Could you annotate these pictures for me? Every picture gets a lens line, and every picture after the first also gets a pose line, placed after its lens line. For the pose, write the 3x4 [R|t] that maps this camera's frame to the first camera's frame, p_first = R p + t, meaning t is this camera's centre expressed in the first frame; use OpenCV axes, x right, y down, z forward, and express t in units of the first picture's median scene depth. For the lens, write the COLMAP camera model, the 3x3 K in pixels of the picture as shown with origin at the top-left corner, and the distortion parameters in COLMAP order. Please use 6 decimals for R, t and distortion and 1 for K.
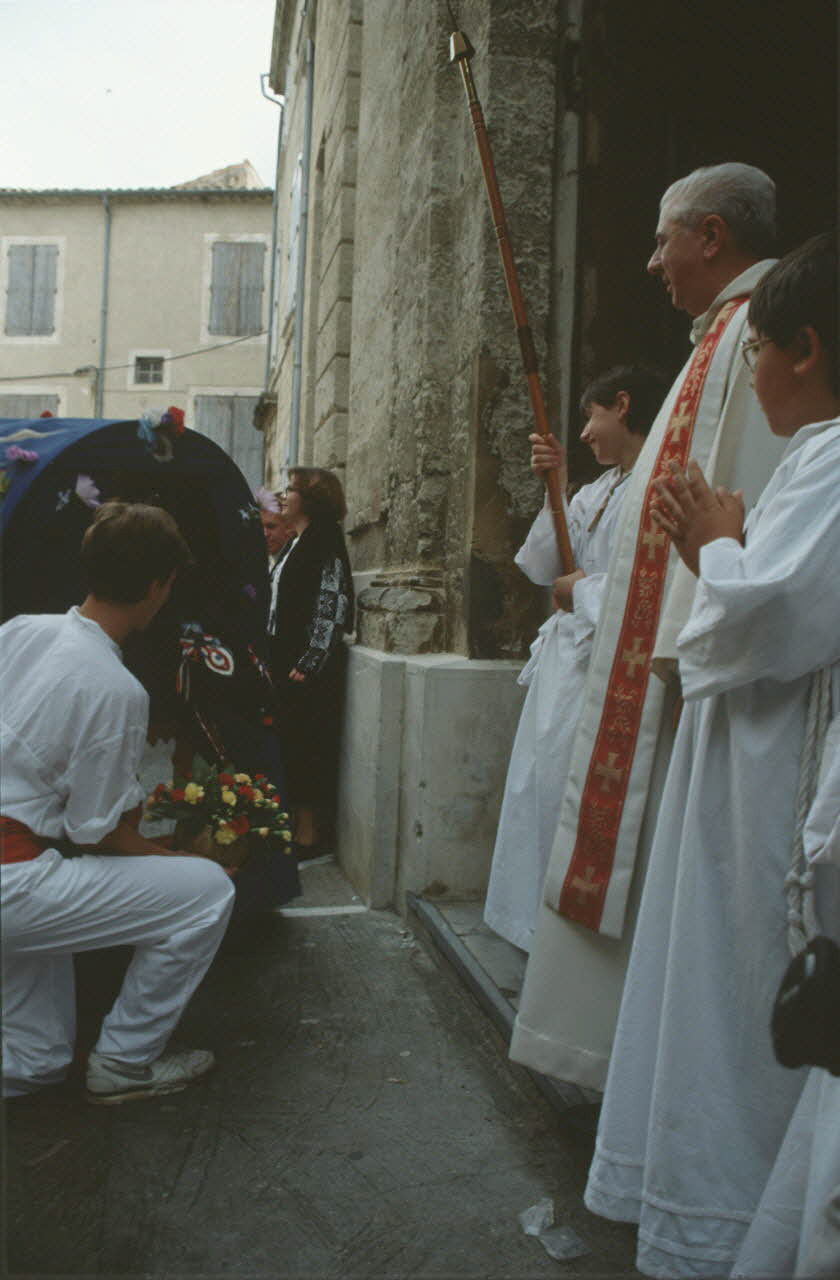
lens RADIAL K [[1035.2, 0, 421.4], [0, 1035.2, 632.2], [0, 0, 1]] dist [-0.177456, 0.164626]
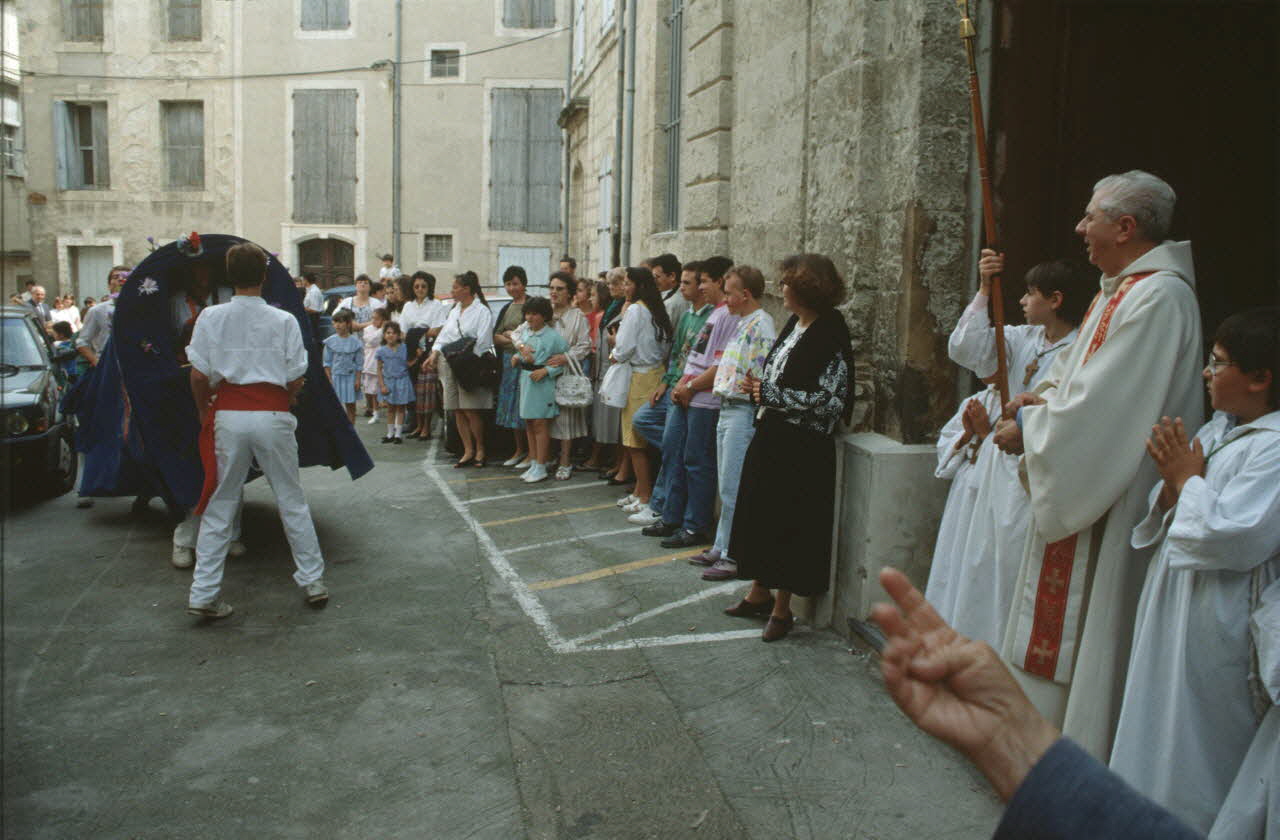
lens RADIAL K [[1034.6, 0, 662.6], [0, 1034.6, 404.5], [0, 0, 1]] dist [-0.177663, 0.160408]
pose [[0.999819, -0.003652, -0.018650, -0.210490], [0.005592, 0.994448, 0.105076, -0.146491], [0.018162, -0.105162, 0.994289, -0.259795]]
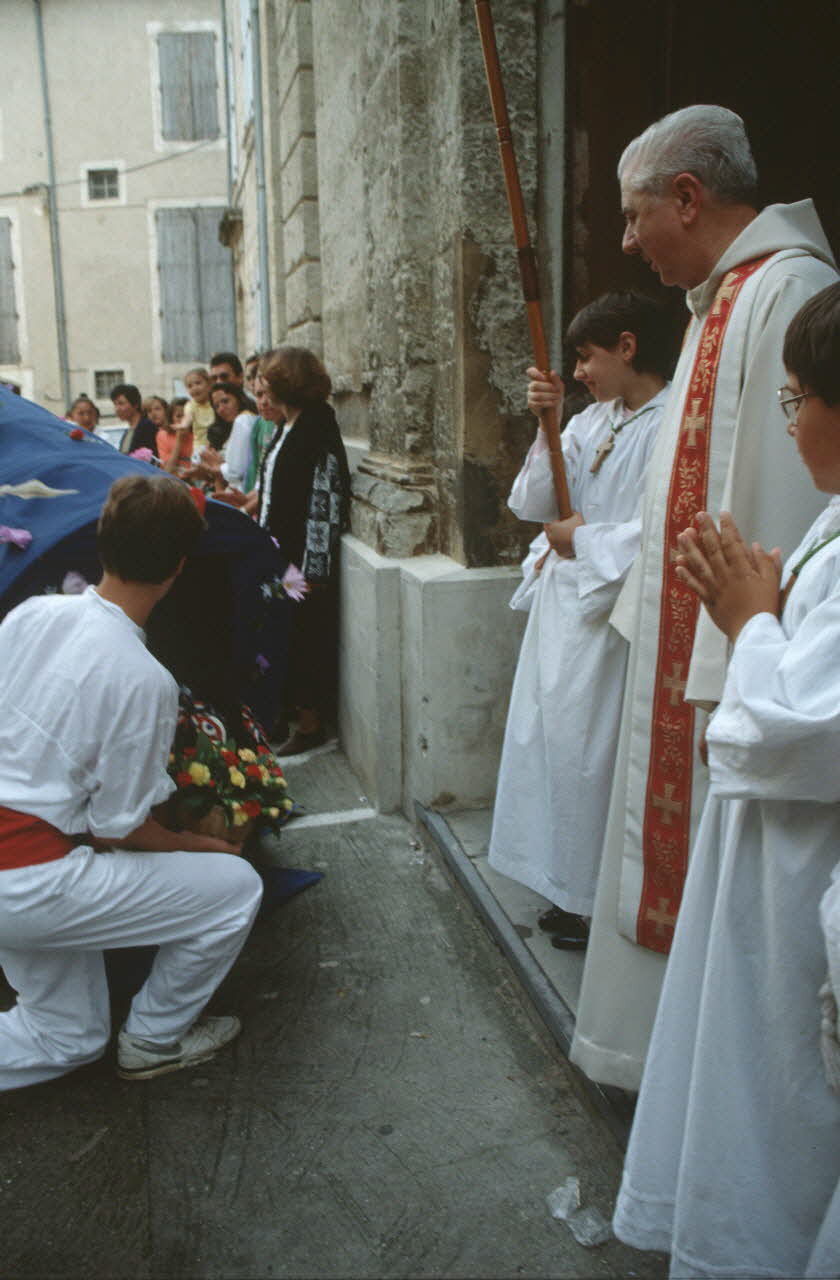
lens RADIAL K [[1035.2, 0, 421.4], [0, 1035.2, 632.2], [0, 0, 1]] dist [-0.177456, 0.164626]
pose [[0.998480, -0.054932, 0.004388, -0.002823], [0.053024, 0.979378, 0.194952, -0.095845], [-0.015006, -0.194423, 0.980803, 0.039503]]
